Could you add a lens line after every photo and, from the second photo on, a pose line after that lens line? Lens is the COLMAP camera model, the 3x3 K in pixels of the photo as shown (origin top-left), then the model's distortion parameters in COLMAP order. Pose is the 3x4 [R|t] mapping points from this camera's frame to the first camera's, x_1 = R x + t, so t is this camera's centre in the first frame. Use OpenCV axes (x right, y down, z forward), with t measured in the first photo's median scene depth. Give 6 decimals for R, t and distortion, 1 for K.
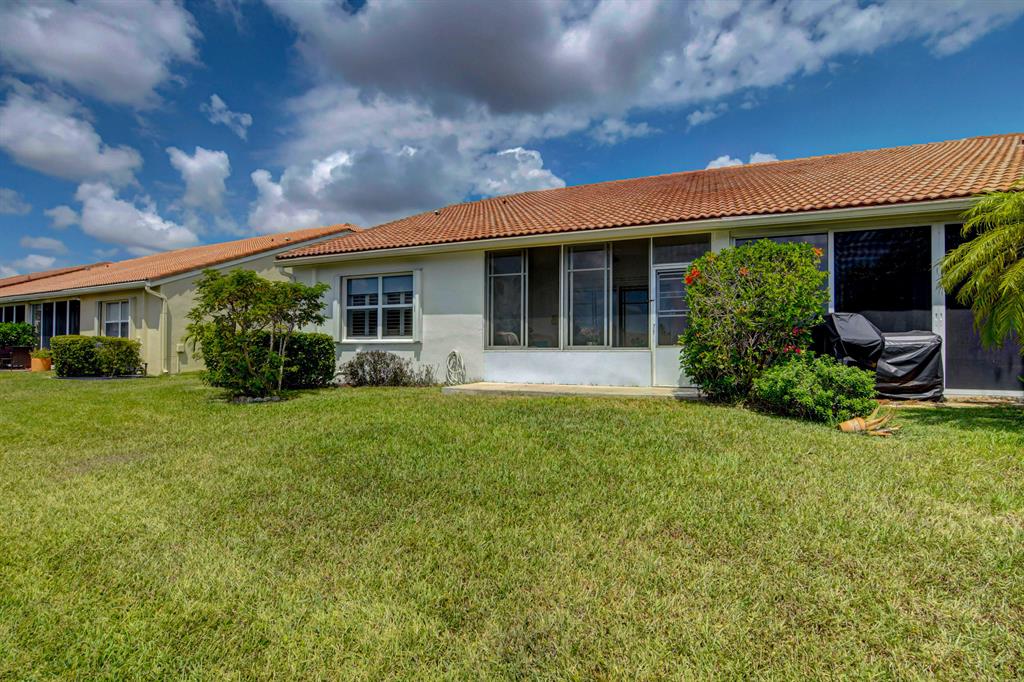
lens RADIAL K [[499.3, 0, 500.6], [0, 499.3, 369.3], [0, 0, 1]] dist [-0.029585, 0.010774]
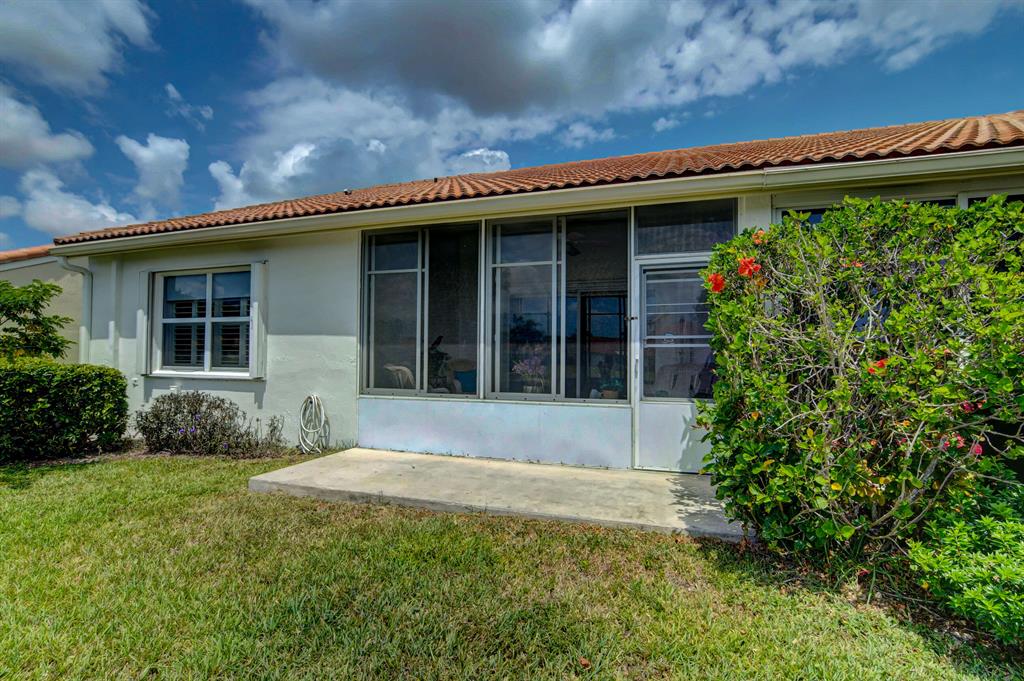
lens RADIAL K [[499.3, 0, 501.7], [0, 499.3, 369.8], [0, 0, 1]] dist [-0.029585, 0.010774]
pose [[0.997766, 0.001194, 0.066792, 0.079800], [-0.001032, 0.999996, -0.002462, -0.053981], [-0.066795, 0.002387, 0.997764, 0.305027]]
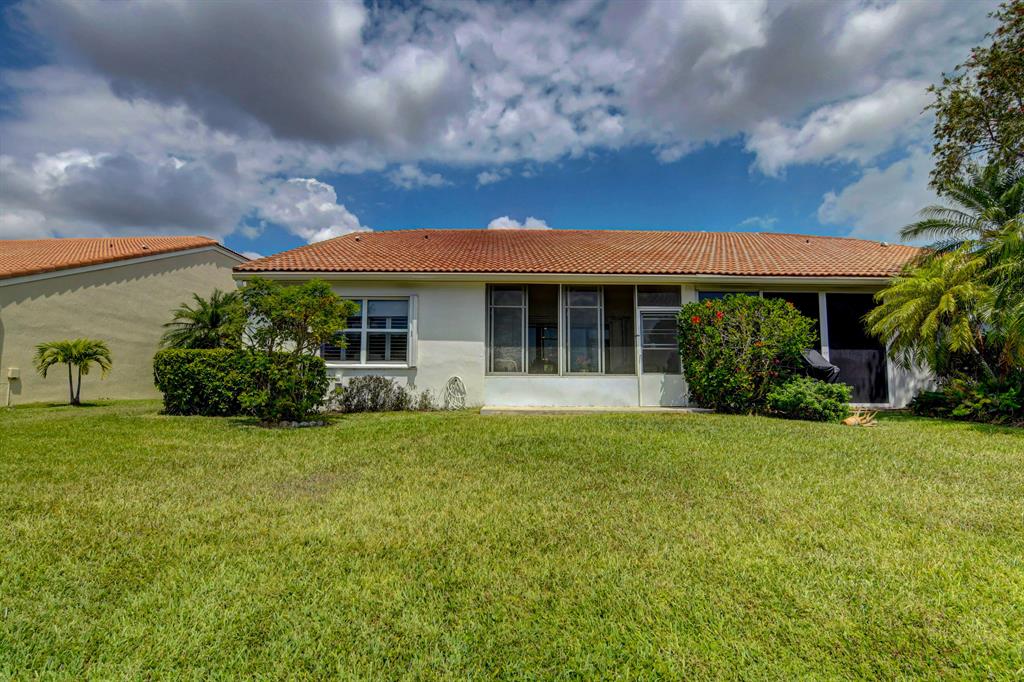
lens RADIAL K [[499.3, 0, 497.7], [0, 499.3, 374.2], [0, 0, 1]] dist [-0.029585, 0.010774]
pose [[0.918338, 0.014782, 0.395520, -0.341434], [0.011693, 0.997853, -0.064444, 0.021407], [-0.395623, 0.063806, 0.916194, 0.016771]]
